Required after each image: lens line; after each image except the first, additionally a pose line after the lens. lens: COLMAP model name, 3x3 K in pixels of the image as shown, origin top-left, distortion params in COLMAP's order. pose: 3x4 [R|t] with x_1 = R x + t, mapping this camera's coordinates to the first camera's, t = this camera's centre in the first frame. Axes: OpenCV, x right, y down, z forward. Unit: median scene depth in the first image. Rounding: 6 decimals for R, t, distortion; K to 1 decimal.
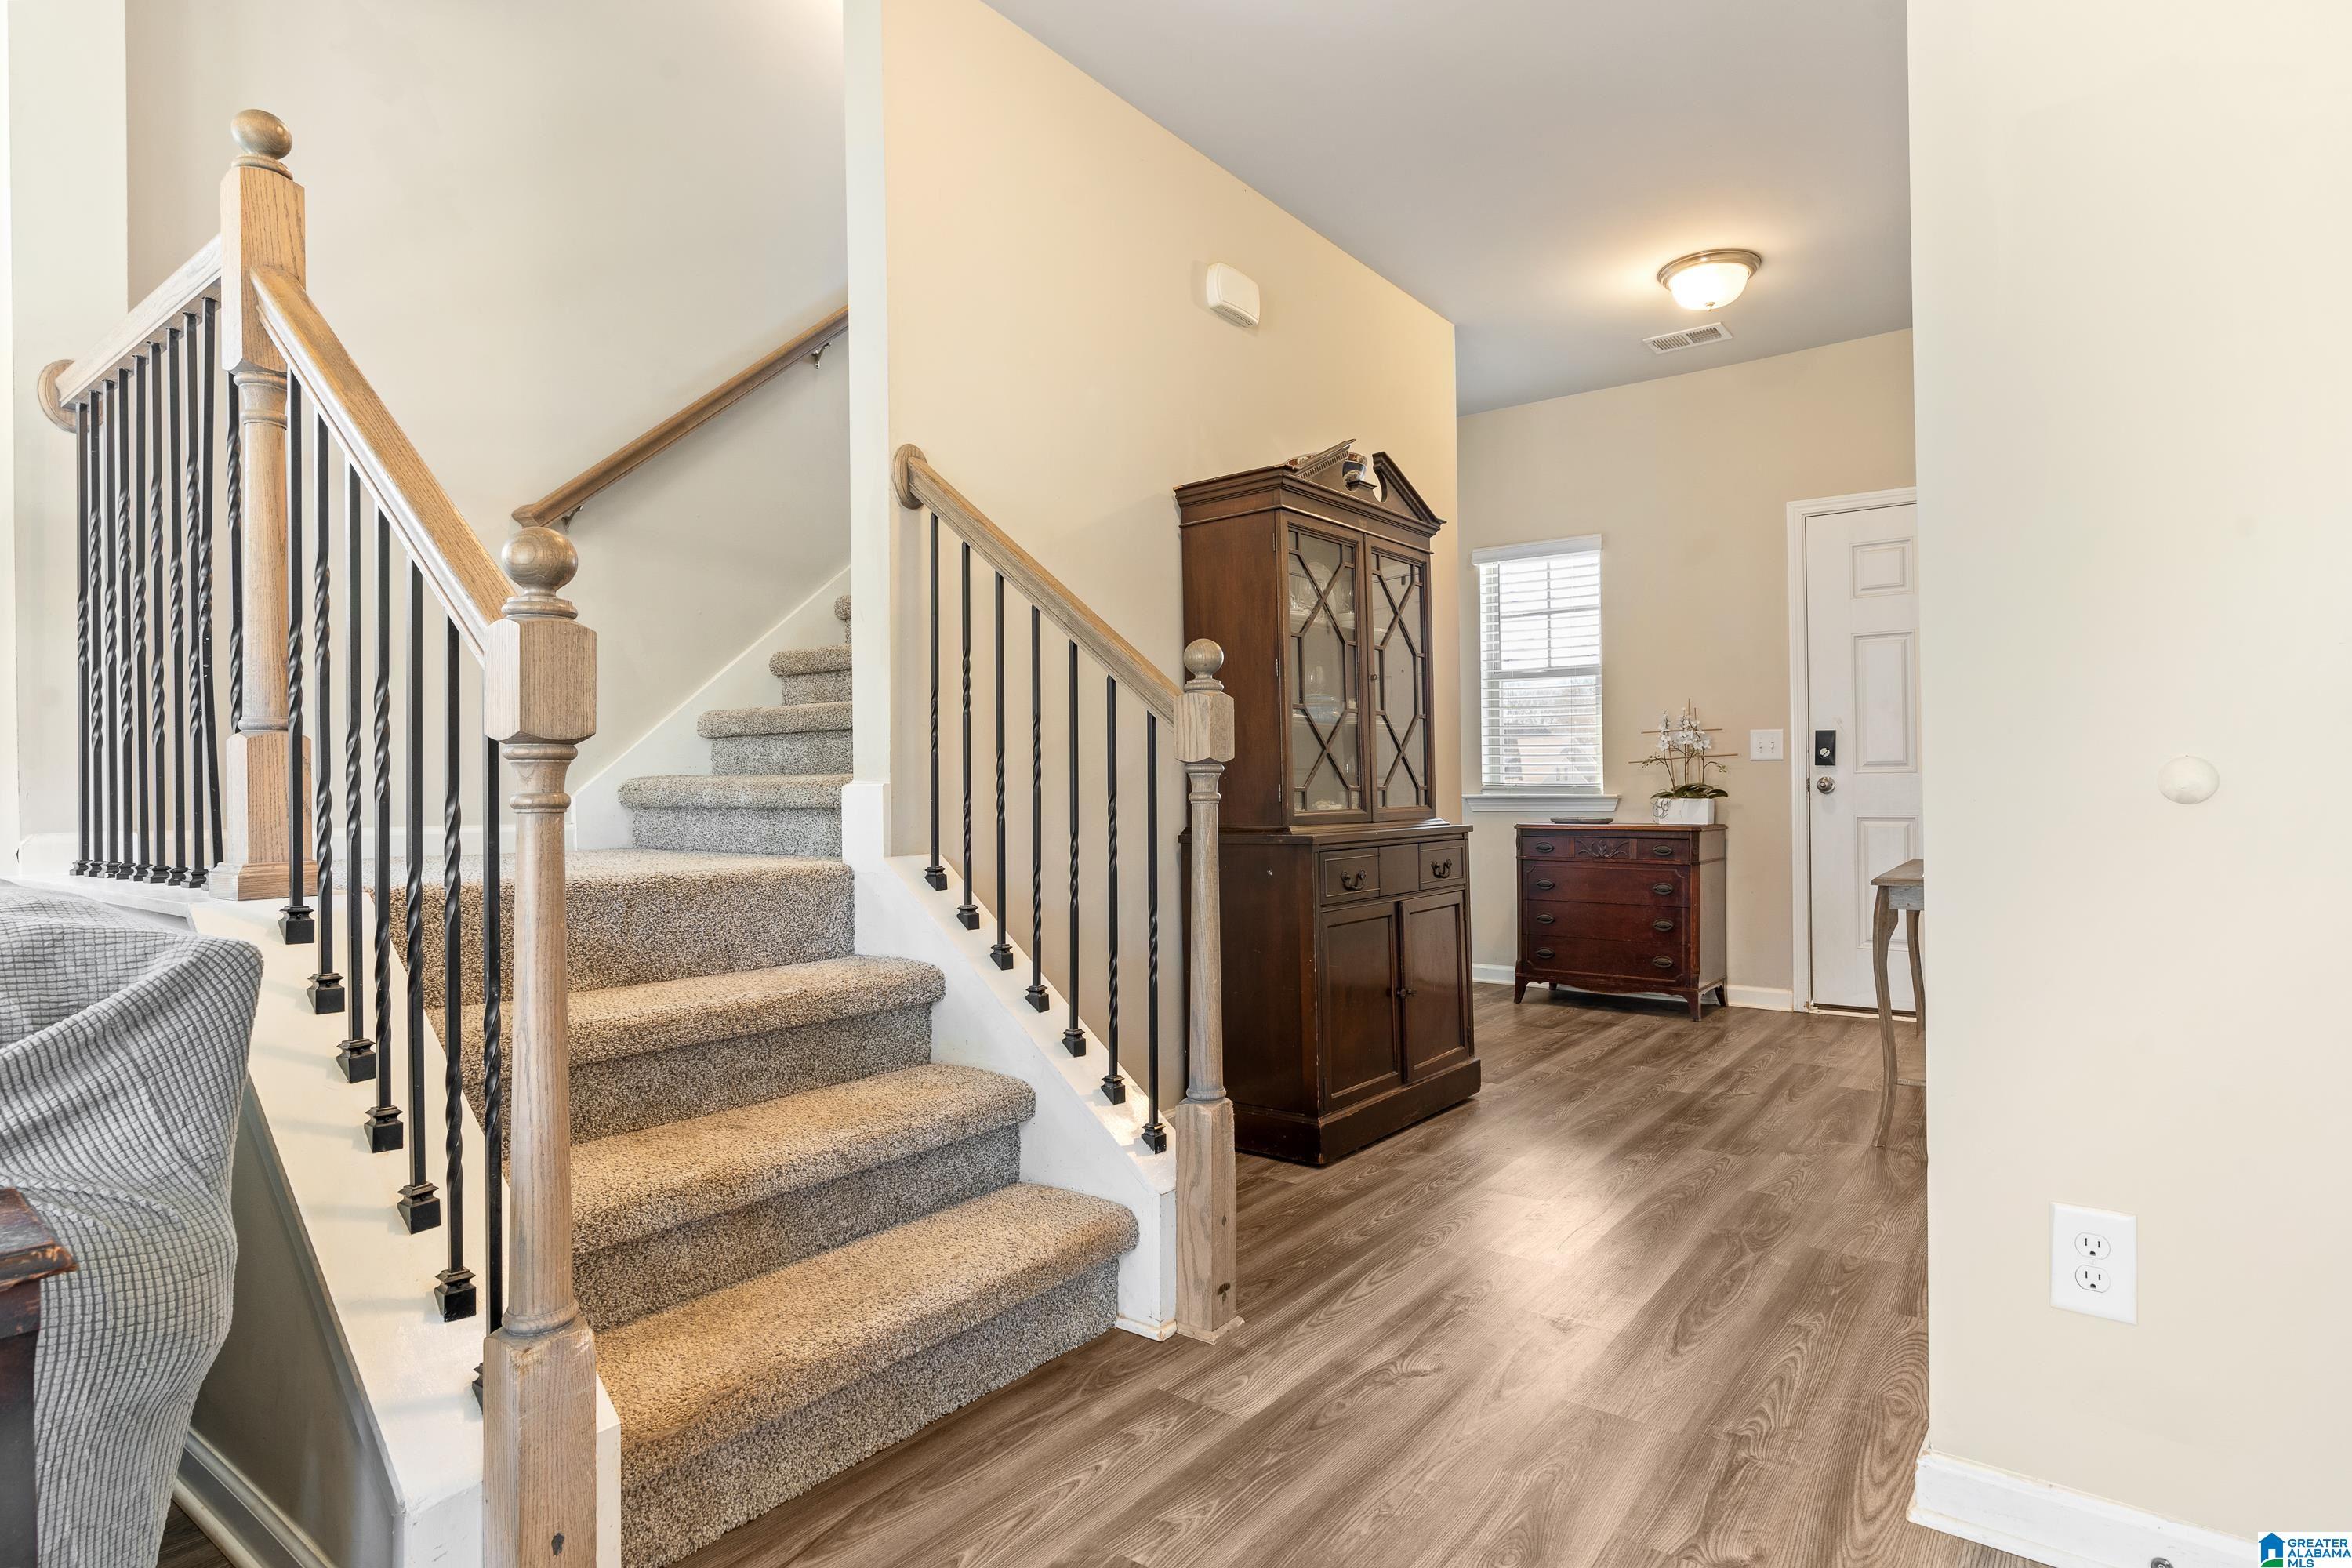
lens RADIAL K [[1261.5, 0, 1175.2], [0, 1261.5, 778.8], [0, 0, 1]] dist [-0.004600, 0.000355]
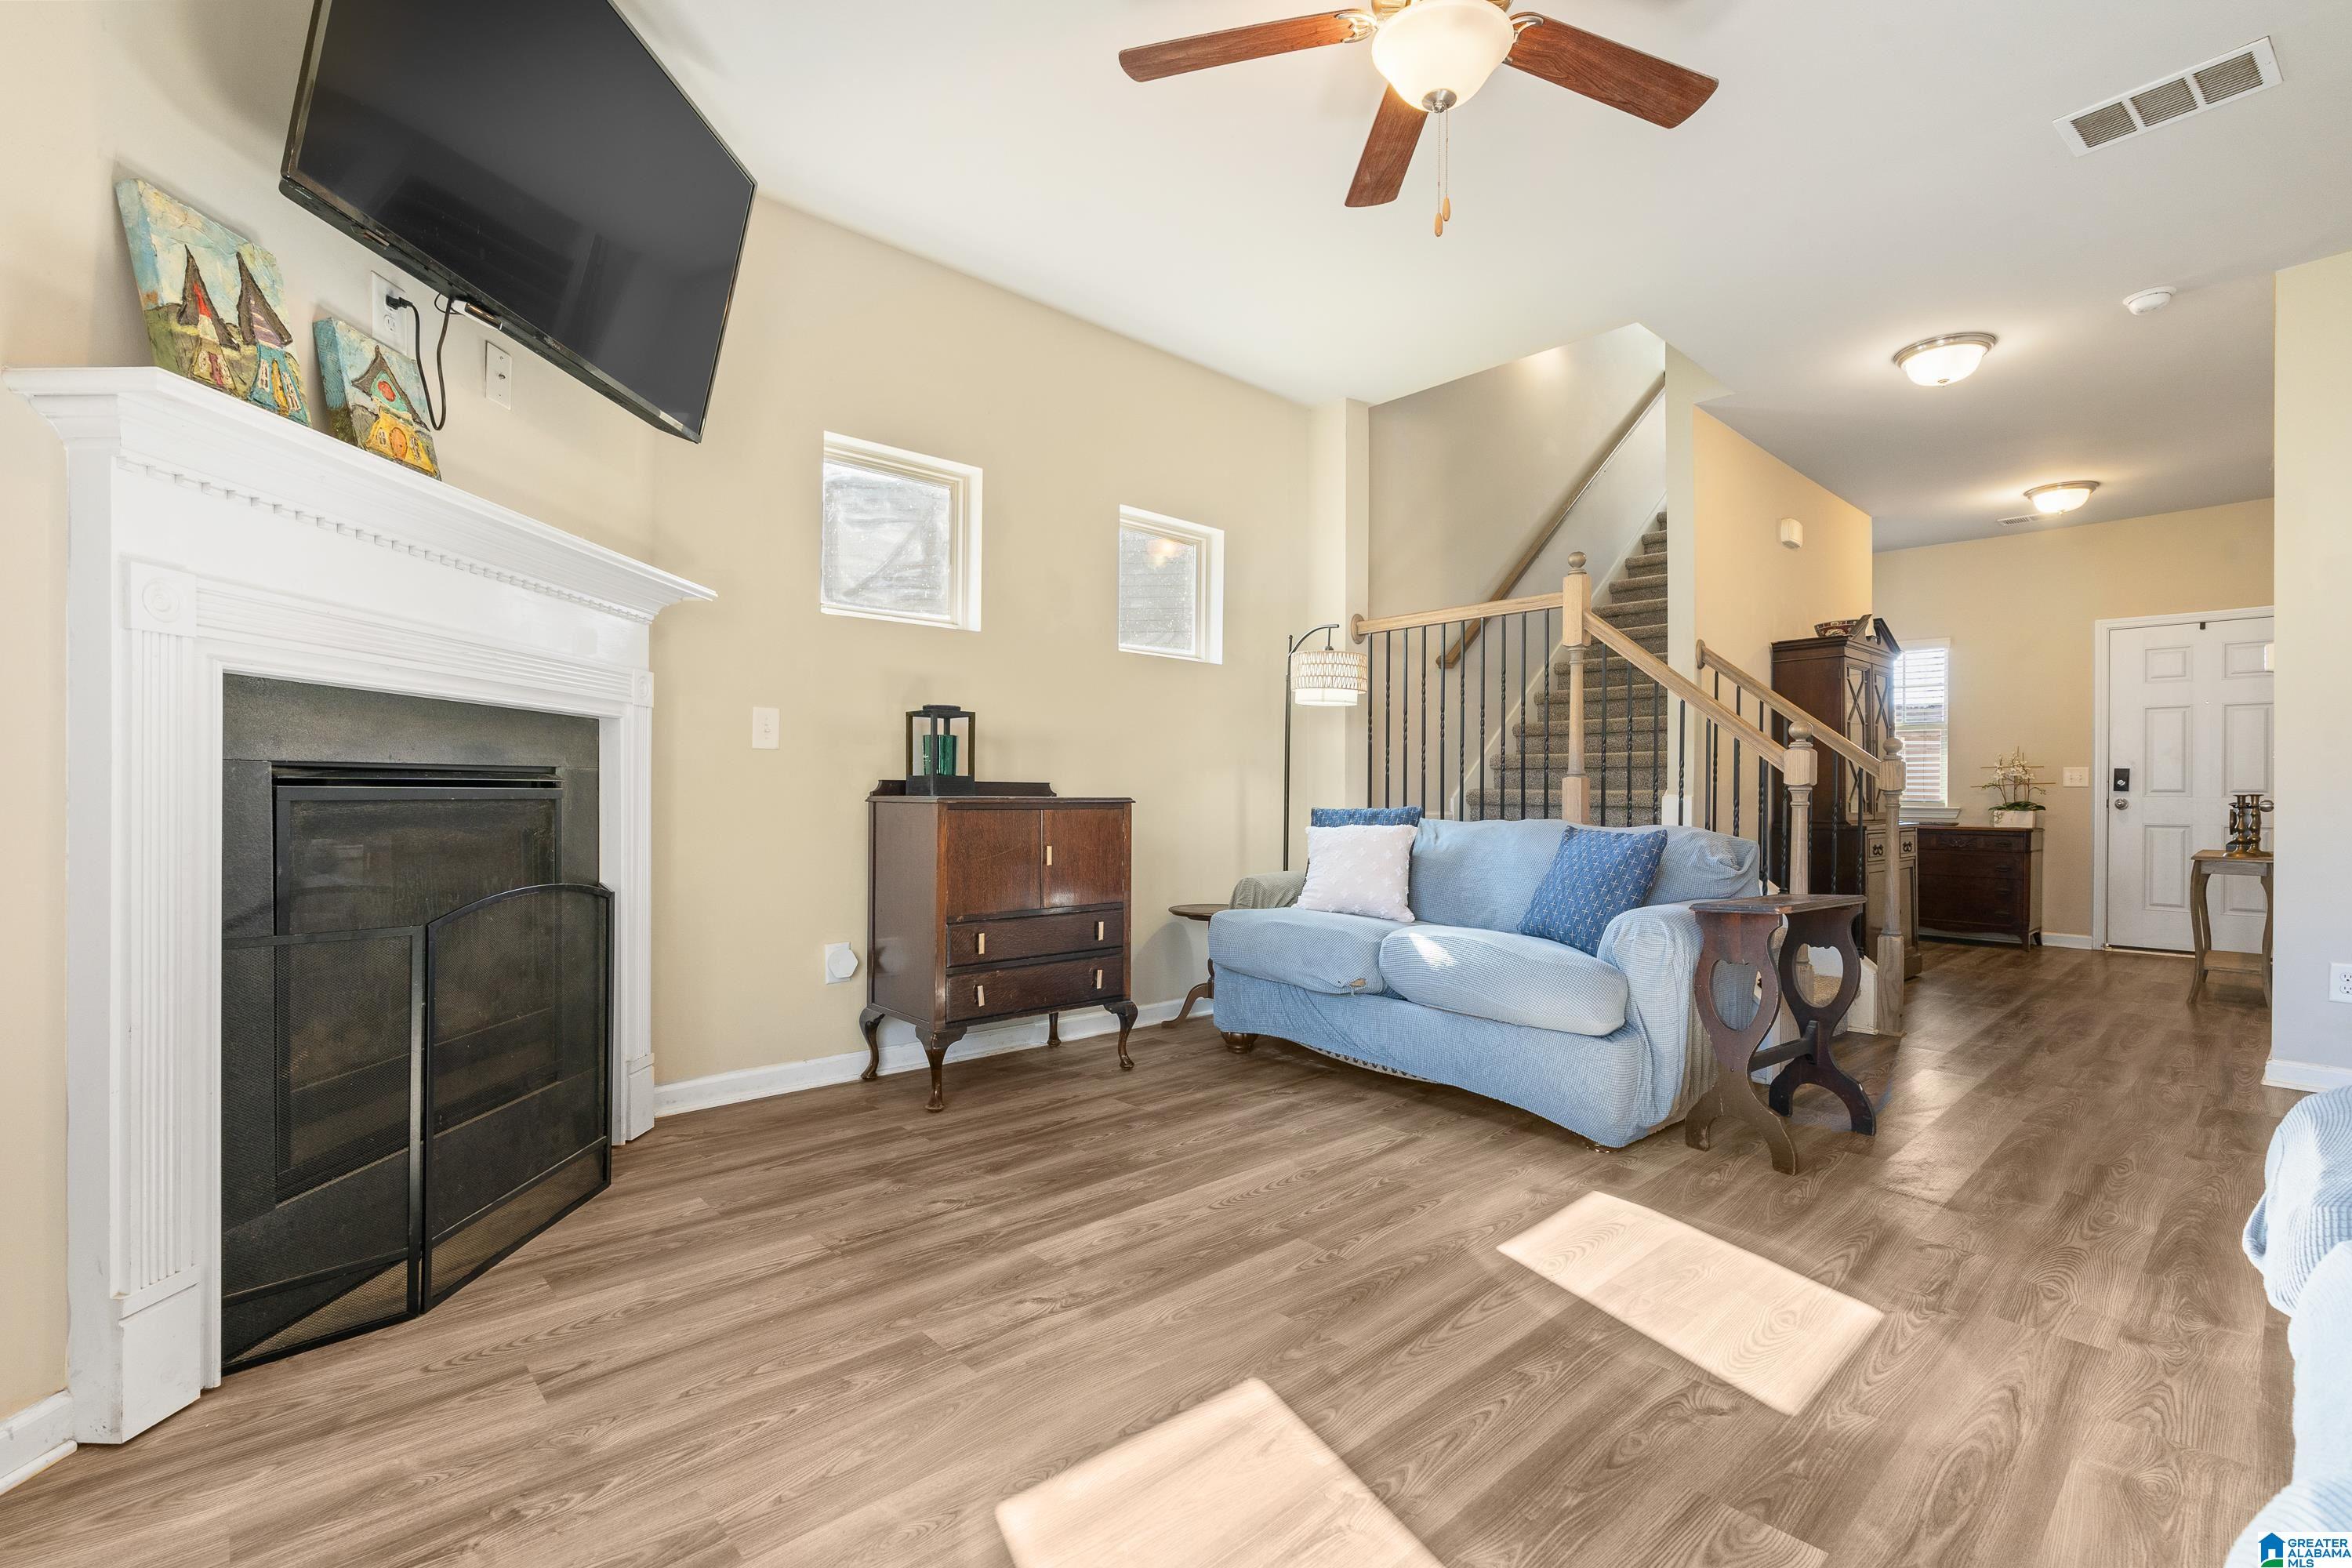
lens RADIAL K [[1079.6, 0, 1165.6], [0, 1079.6, 786.3], [0, 0, 1]] dist [-0.004565, 0.001350]
pose [[0.983746, 0.018352, -0.178628, -0.391141], [-0.017616, 0.999829, 0.005708, -0.003342], [0.178702, -0.002468, 0.983900, -0.495522]]
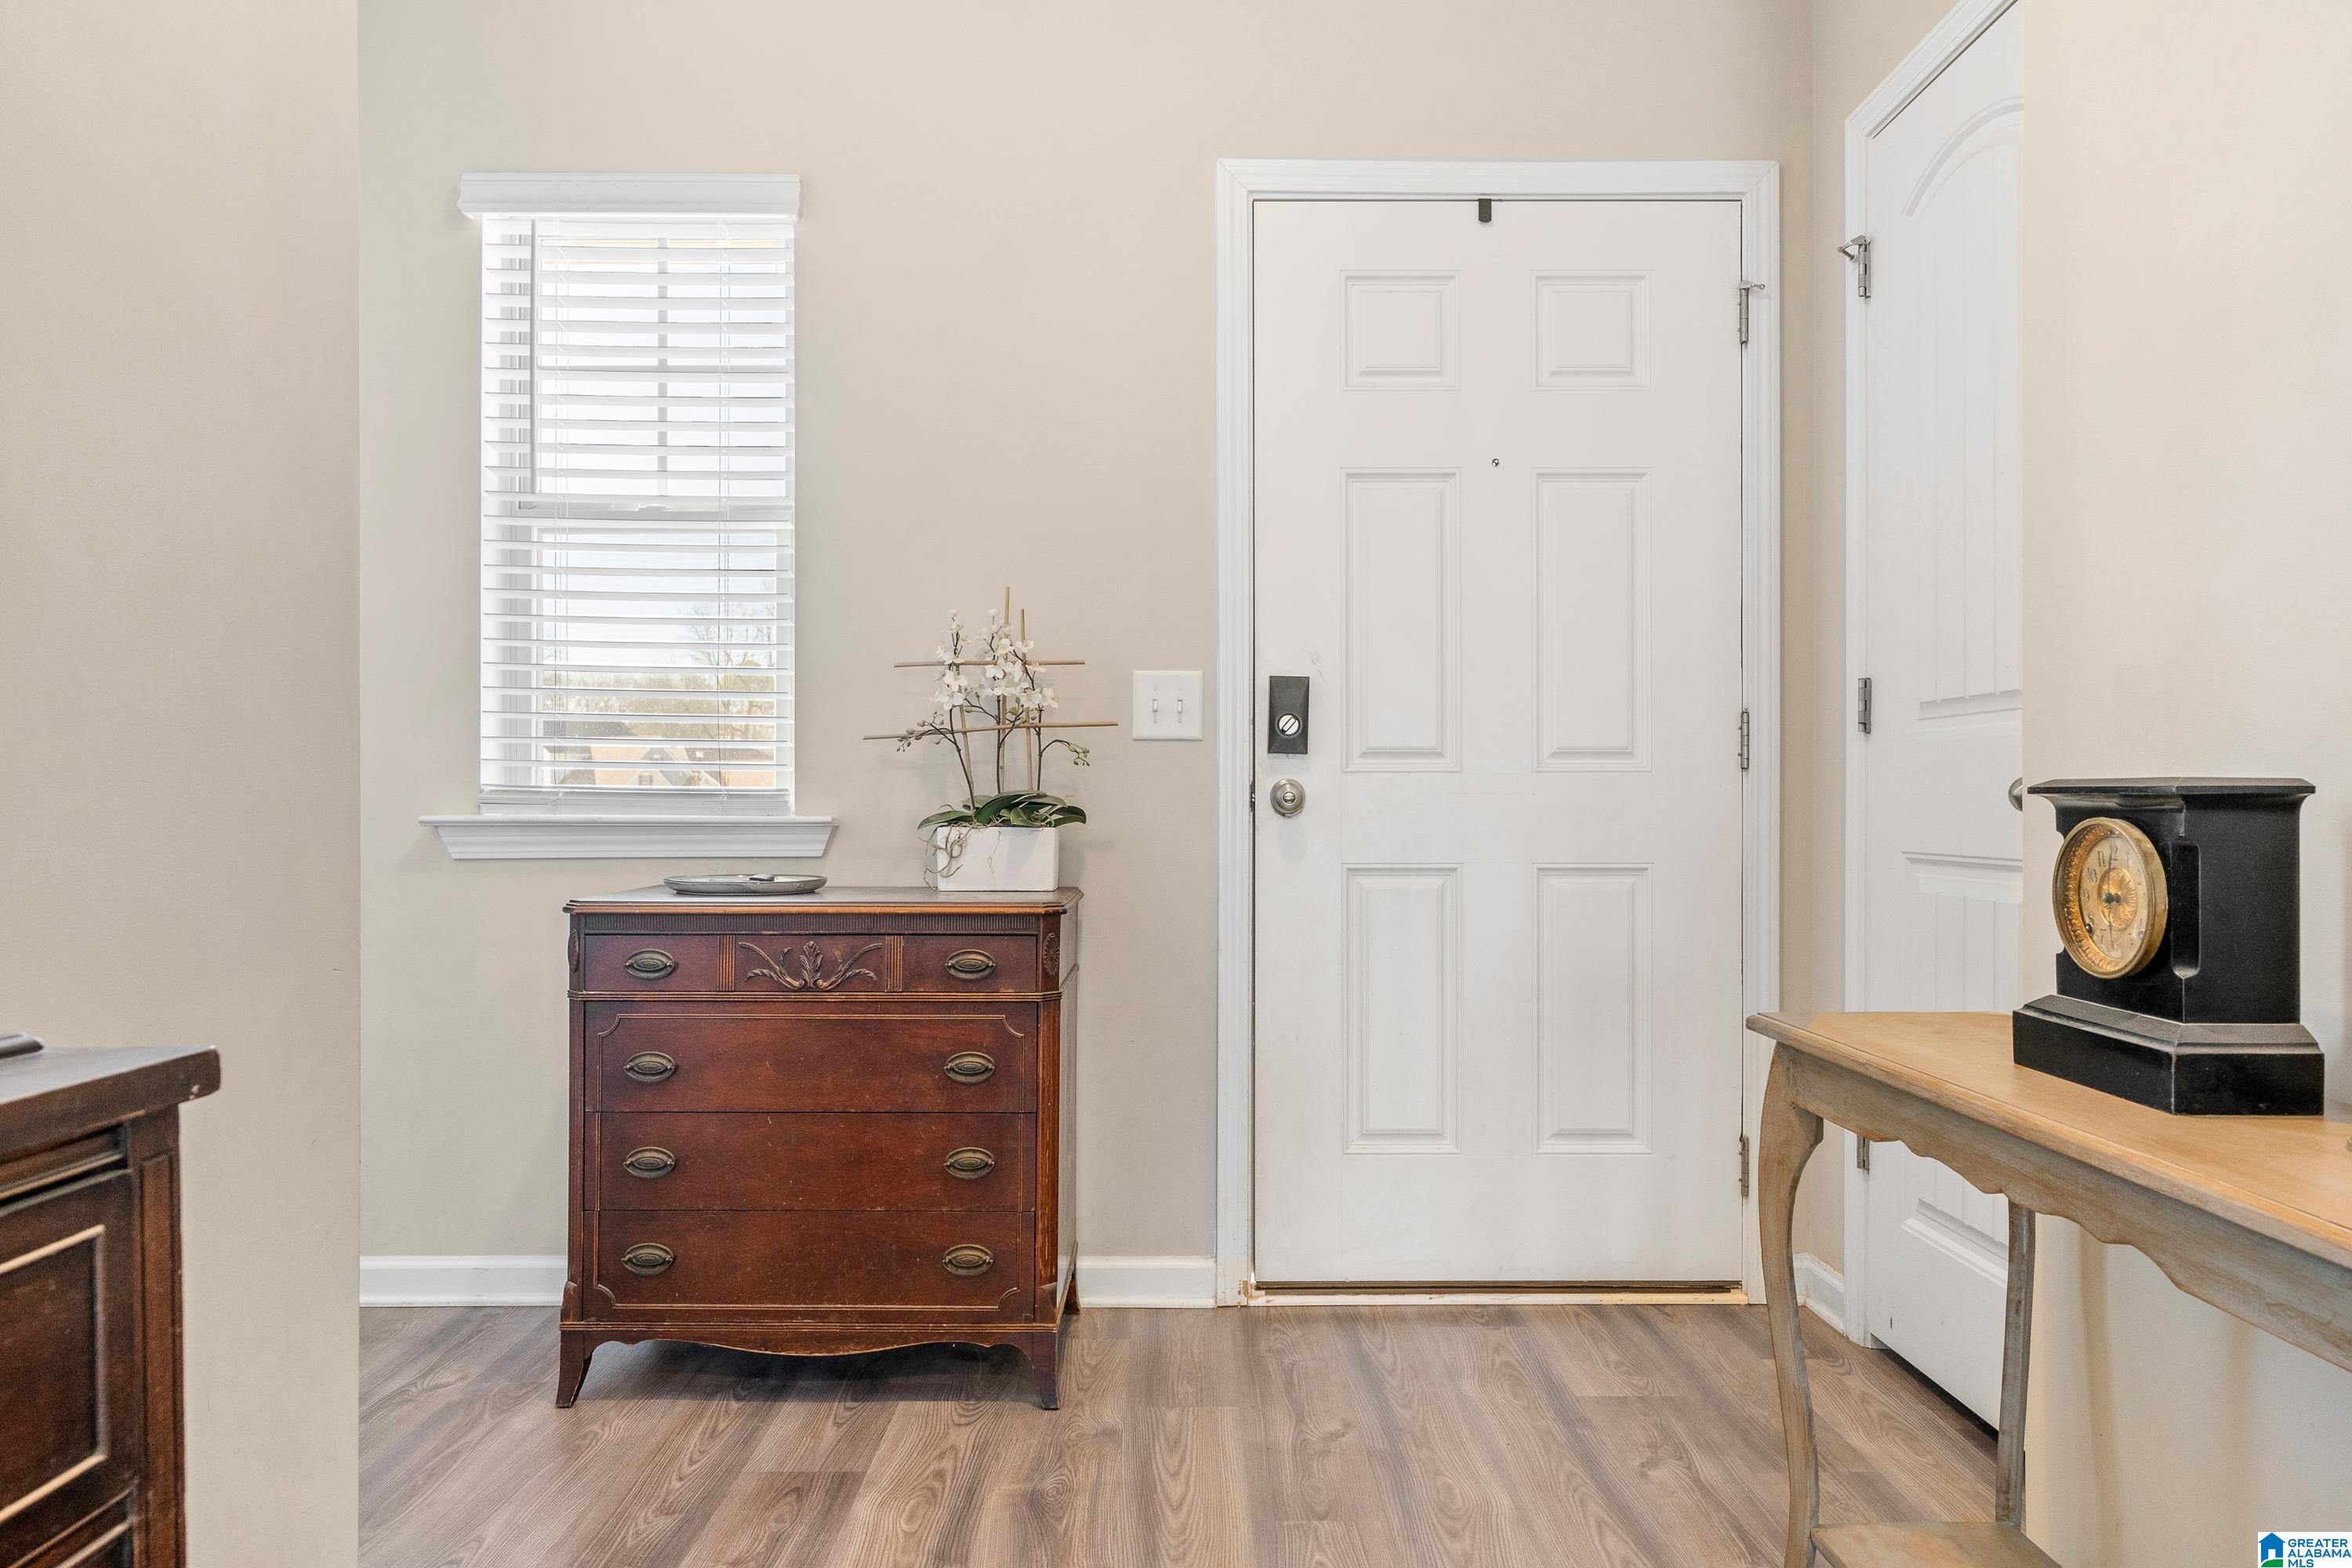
lens RADIAL K [[1442.7, 0, 1174.6], [0, 1442.7, 791.6], [0, 0, 1]] dist [0.001223, 0.000635]
pose [[0.794765, 0.010693, 0.606823, 0.165653], [-0.011595, 0.999930, -0.002434, 0.004451], [-0.606807, -0.005102, 0.794833, 0.597277]]
